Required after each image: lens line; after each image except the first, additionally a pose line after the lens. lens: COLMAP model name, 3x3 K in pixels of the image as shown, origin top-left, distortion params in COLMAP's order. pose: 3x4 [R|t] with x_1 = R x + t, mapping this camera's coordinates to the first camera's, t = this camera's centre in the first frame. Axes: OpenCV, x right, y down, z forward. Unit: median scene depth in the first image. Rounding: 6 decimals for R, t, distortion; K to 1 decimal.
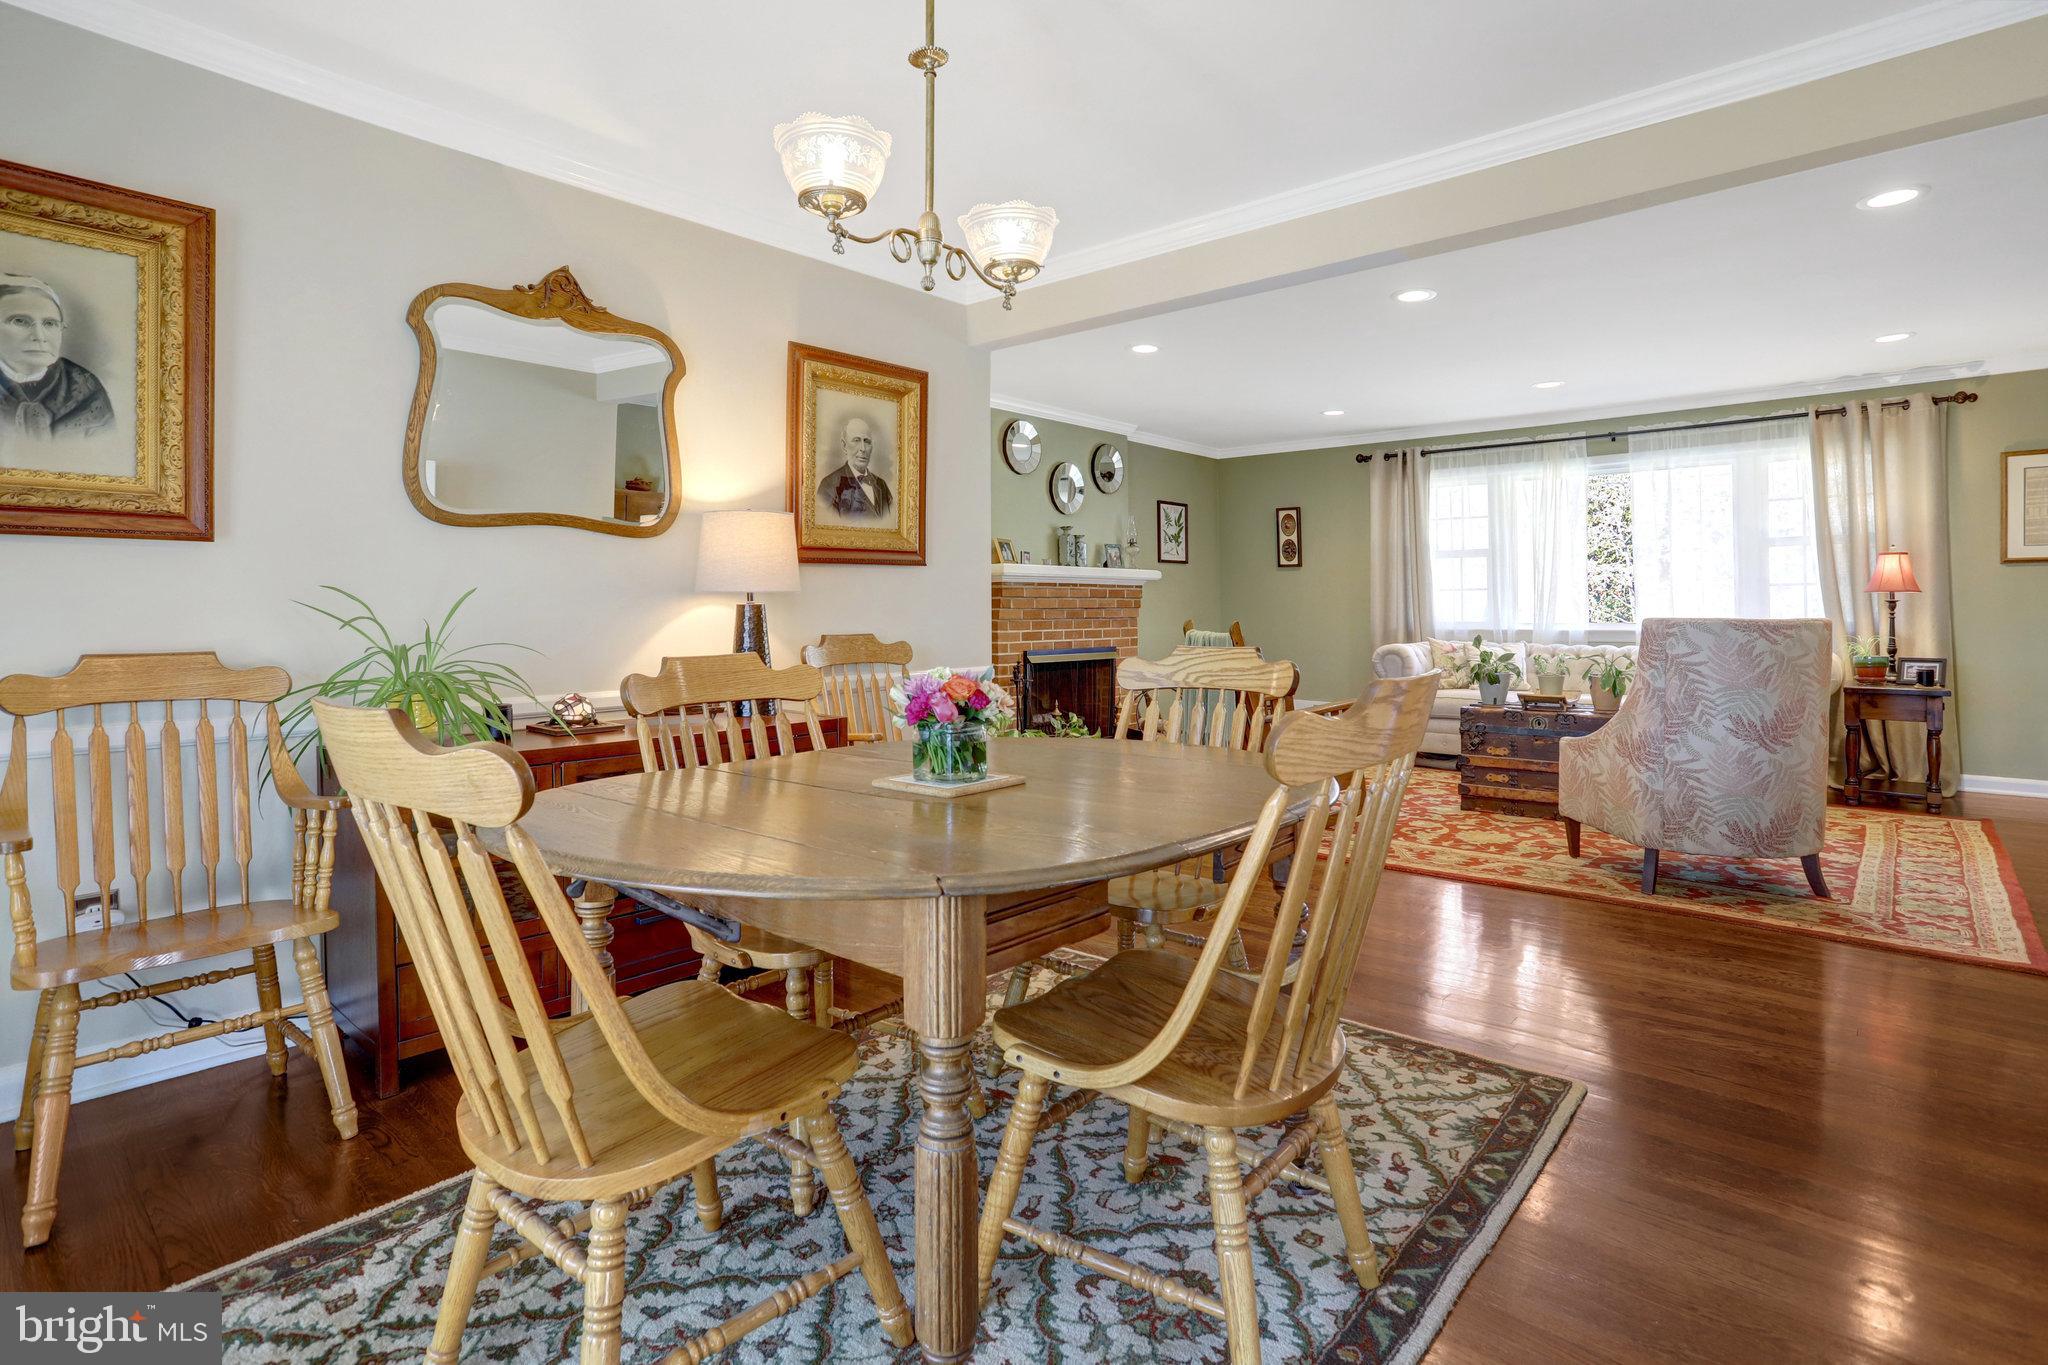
lens RADIAL K [[1019.5, 0, 1021.2], [0, 1019.5, 623.6], [0, 0, 1]] dist [-0.083970, 0.042140]
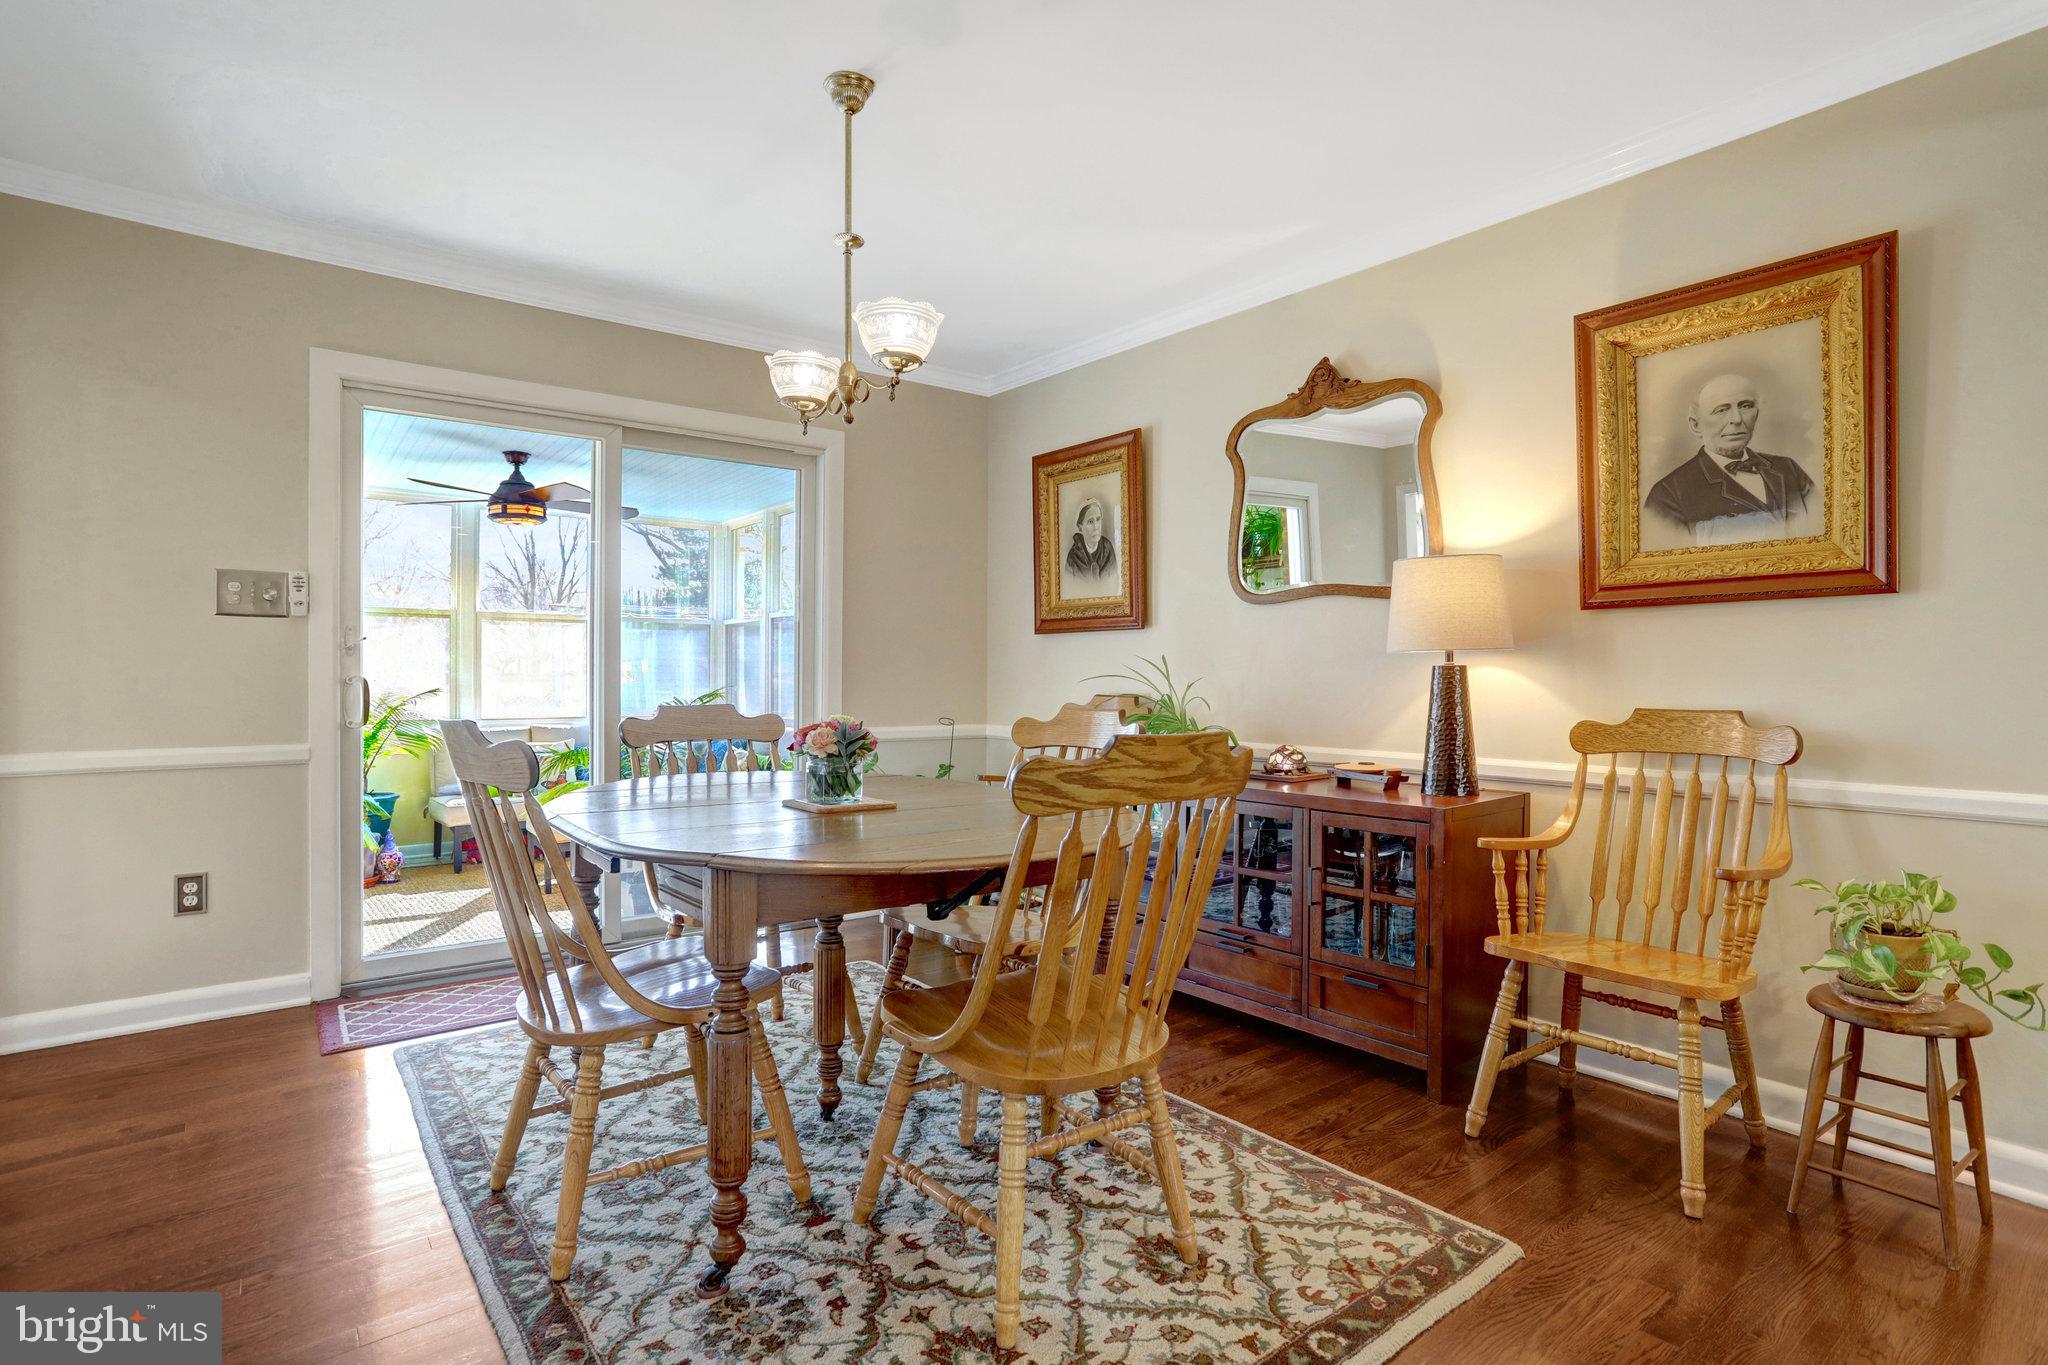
lens RADIAL K [[1002.0, 0, 1024.0], [0, 1002.0, 682.5], [0, 0, 1]] dist [-0.001509, -0.000027]
pose [[-0.169412, 0.017375, -0.985392, 0.917686], [-0.011486, 0.999742, 0.019602, -0.024512], [0.985478, 0.014639, -0.169169, 1.137197]]
